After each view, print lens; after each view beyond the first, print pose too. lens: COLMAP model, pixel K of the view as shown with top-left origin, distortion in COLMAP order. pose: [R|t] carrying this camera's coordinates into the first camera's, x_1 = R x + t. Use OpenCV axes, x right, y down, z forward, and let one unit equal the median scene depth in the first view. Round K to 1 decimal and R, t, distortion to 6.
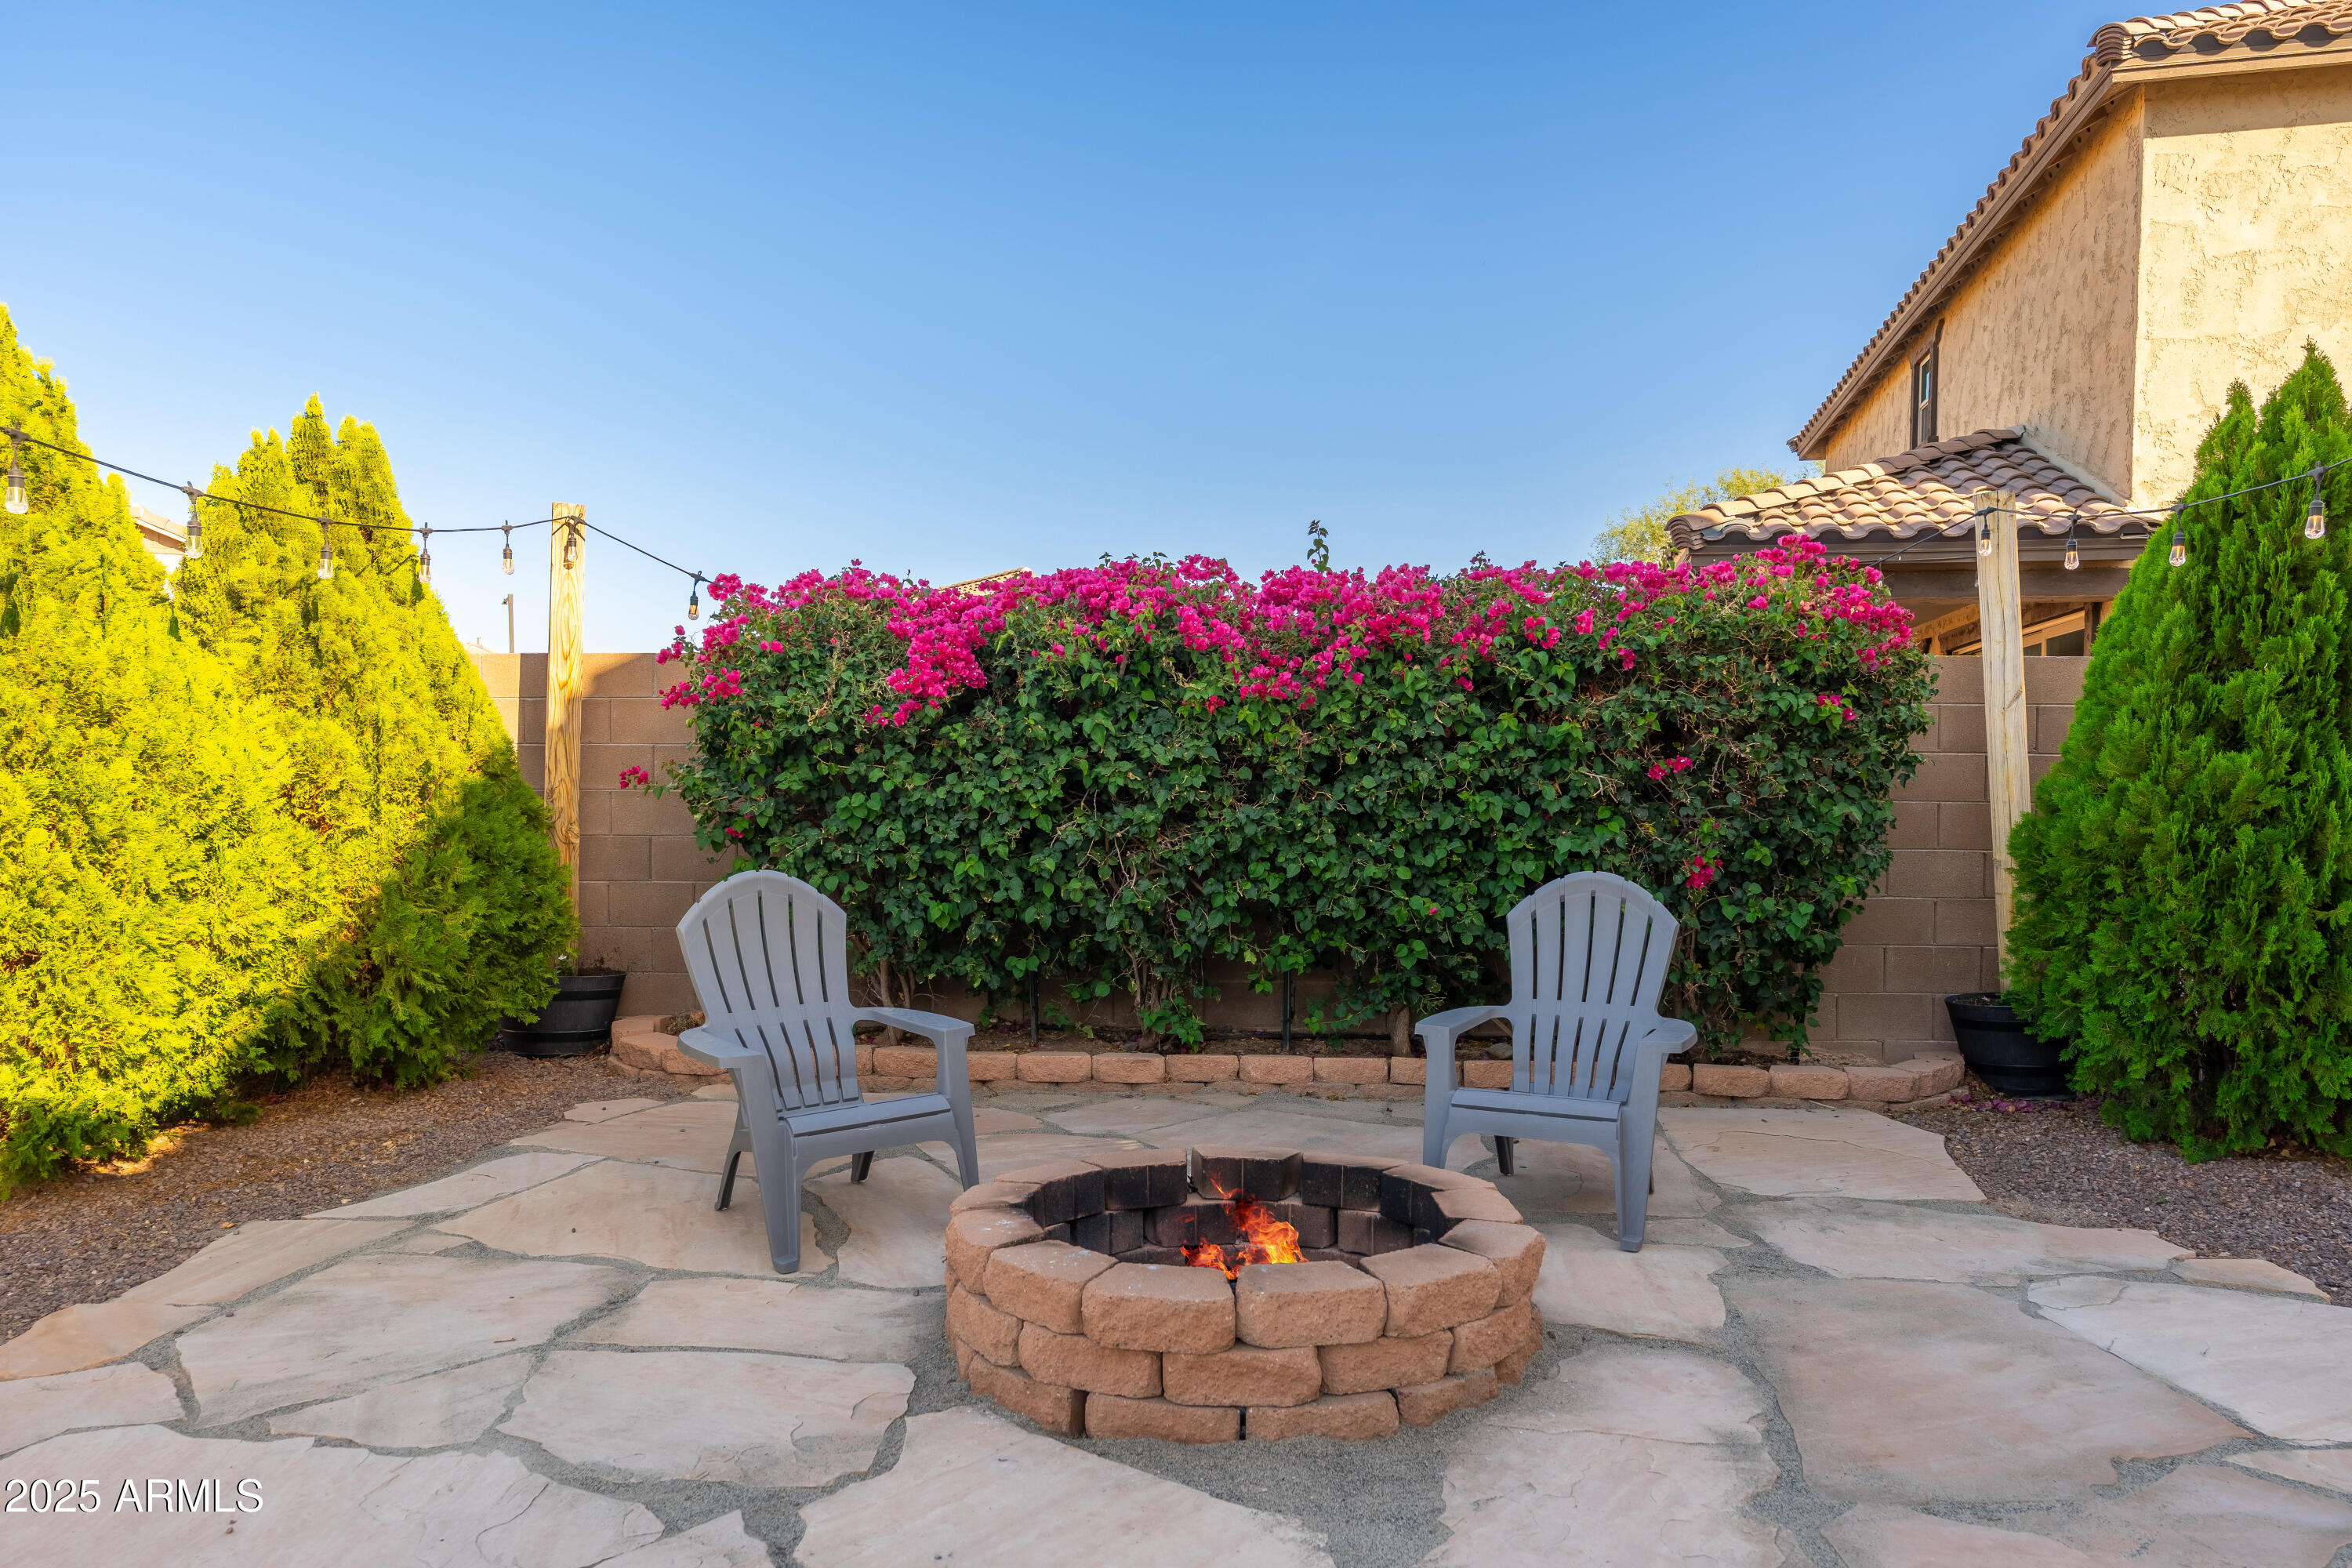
lens RADIAL K [[1537.0, 0, 1187.5], [0, 1537.0, 792.5], [0, 0, 1]] dist [-0.003117, -0.001329]
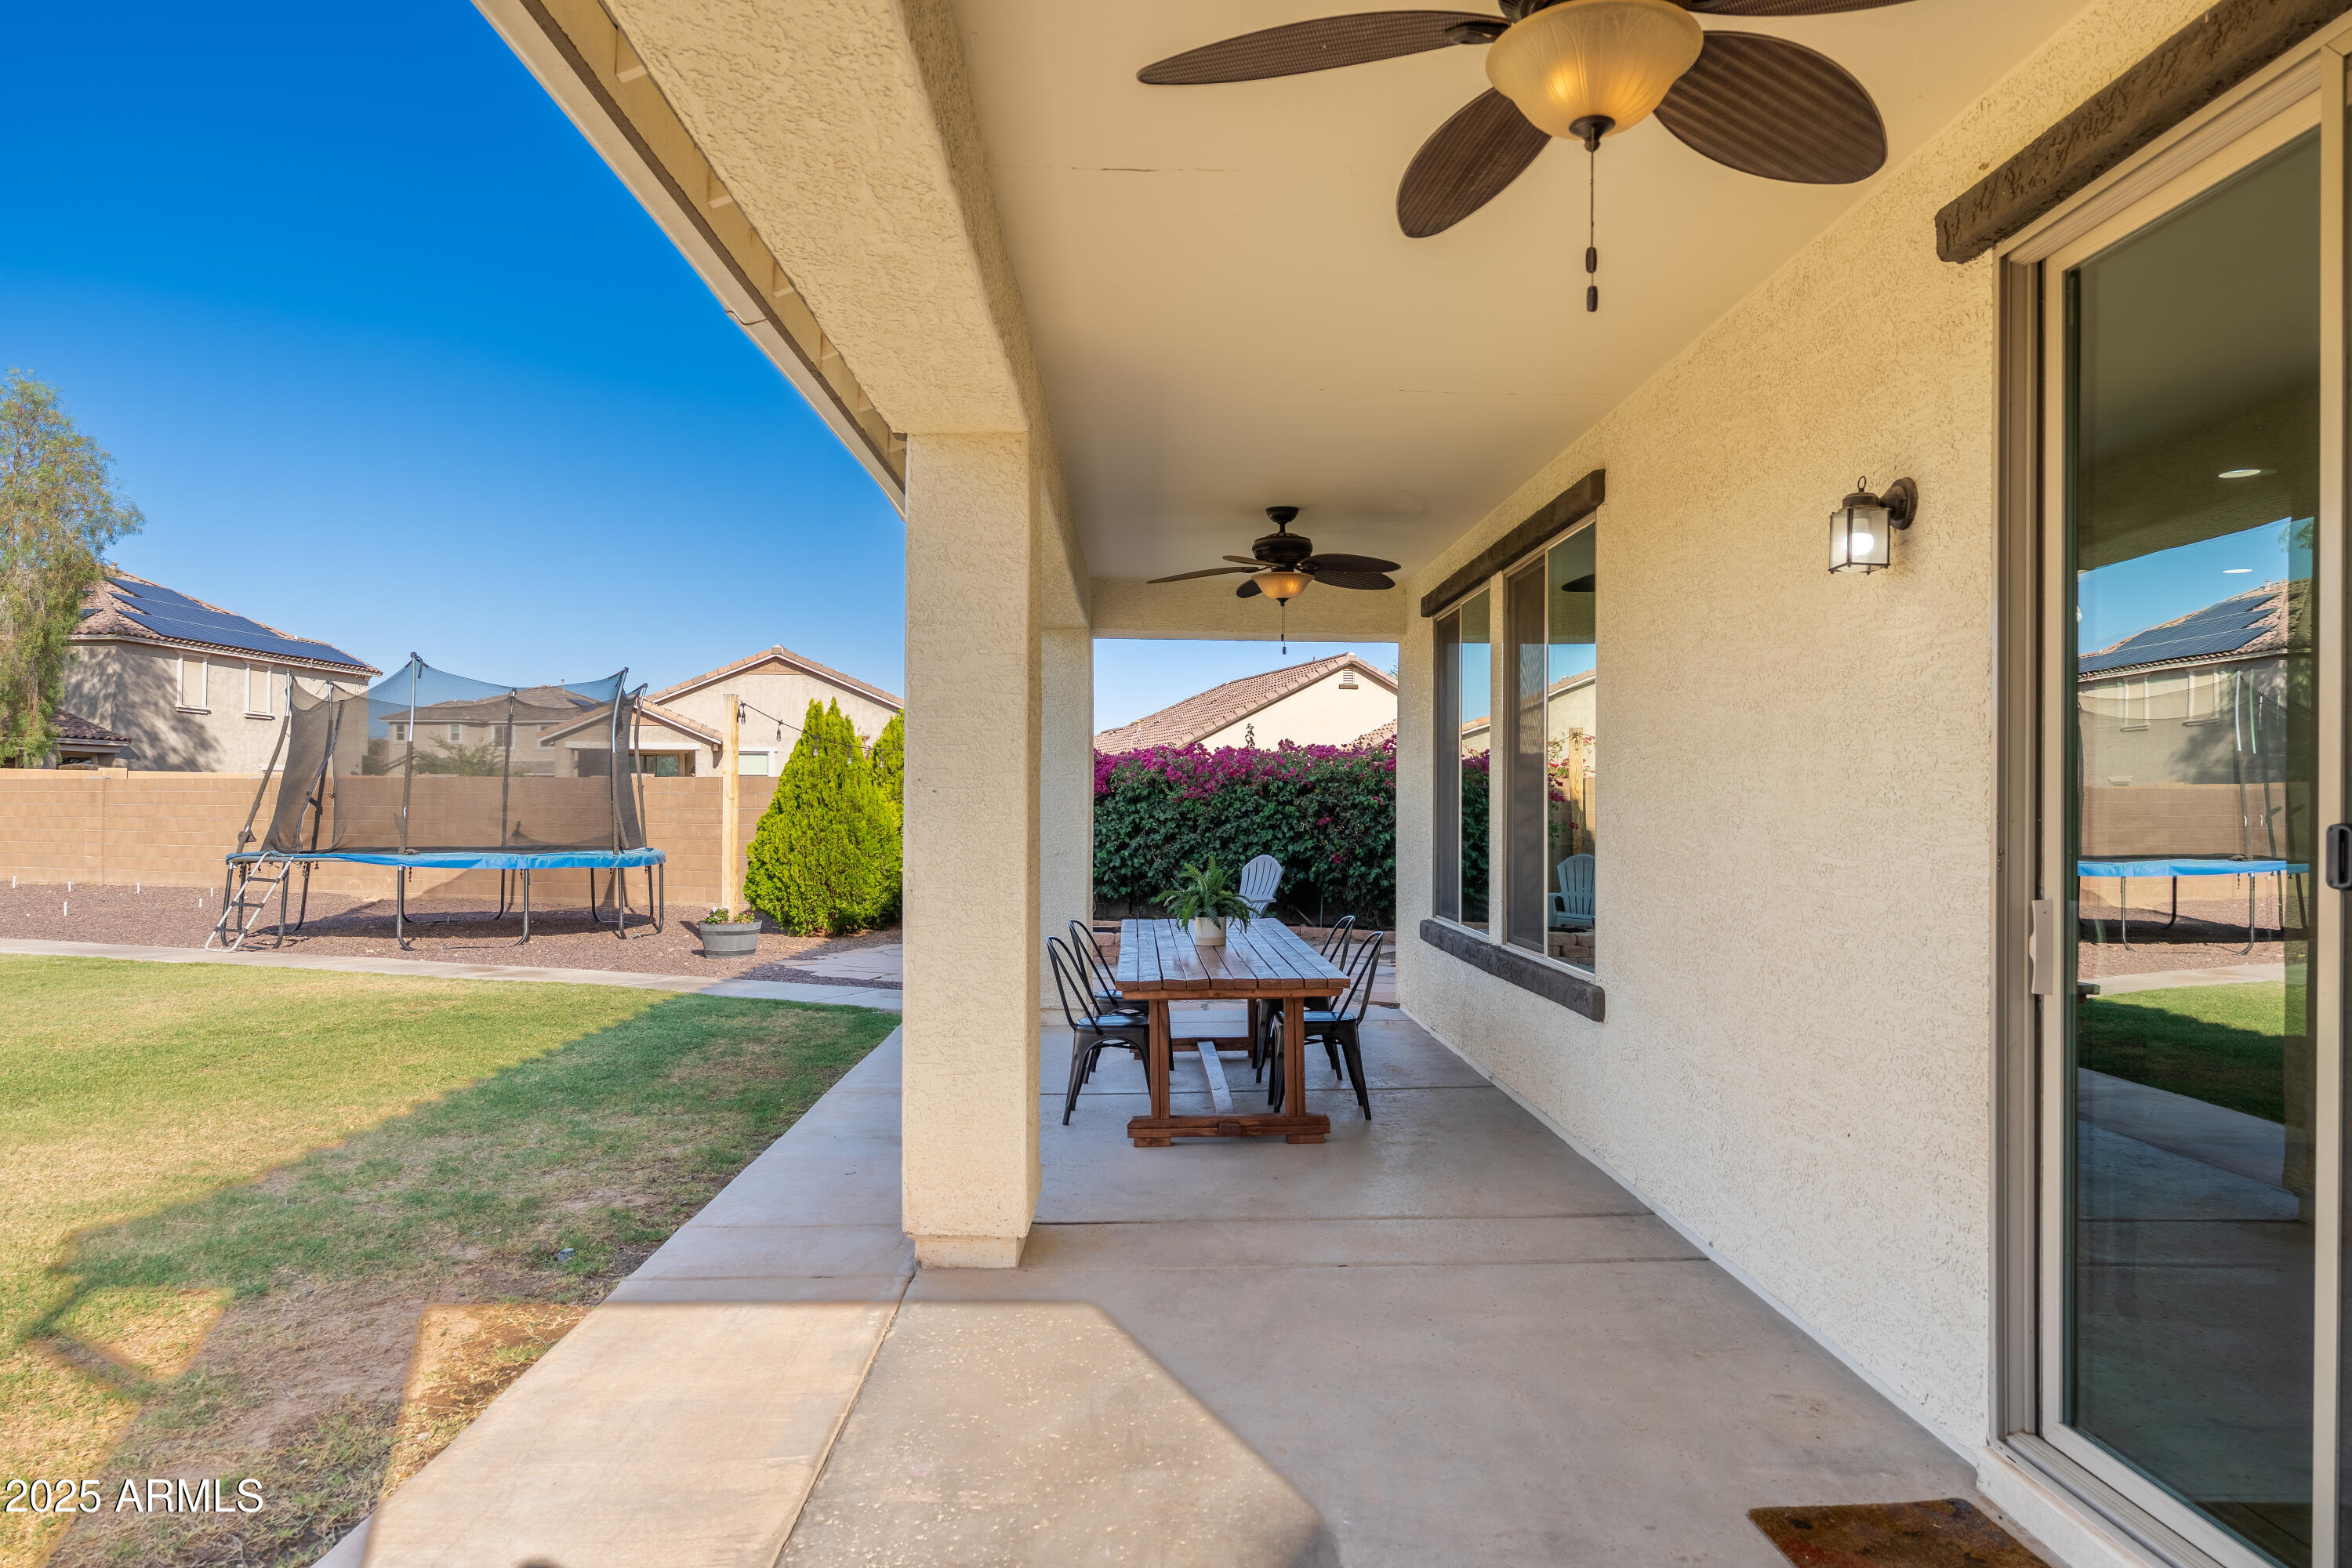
lens RADIAL K [[1537.0, 0, 1187.5], [0, 1537.0, 792.5], [0, 0, 1]] dist [-0.003117, -0.001329]
pose [[0.953423, -0.004932, -0.301595, 0.921881], [-0.000299, 0.999850, -0.017297, -0.020202], [0.301636, 0.016581, 0.953279, -1.798509]]
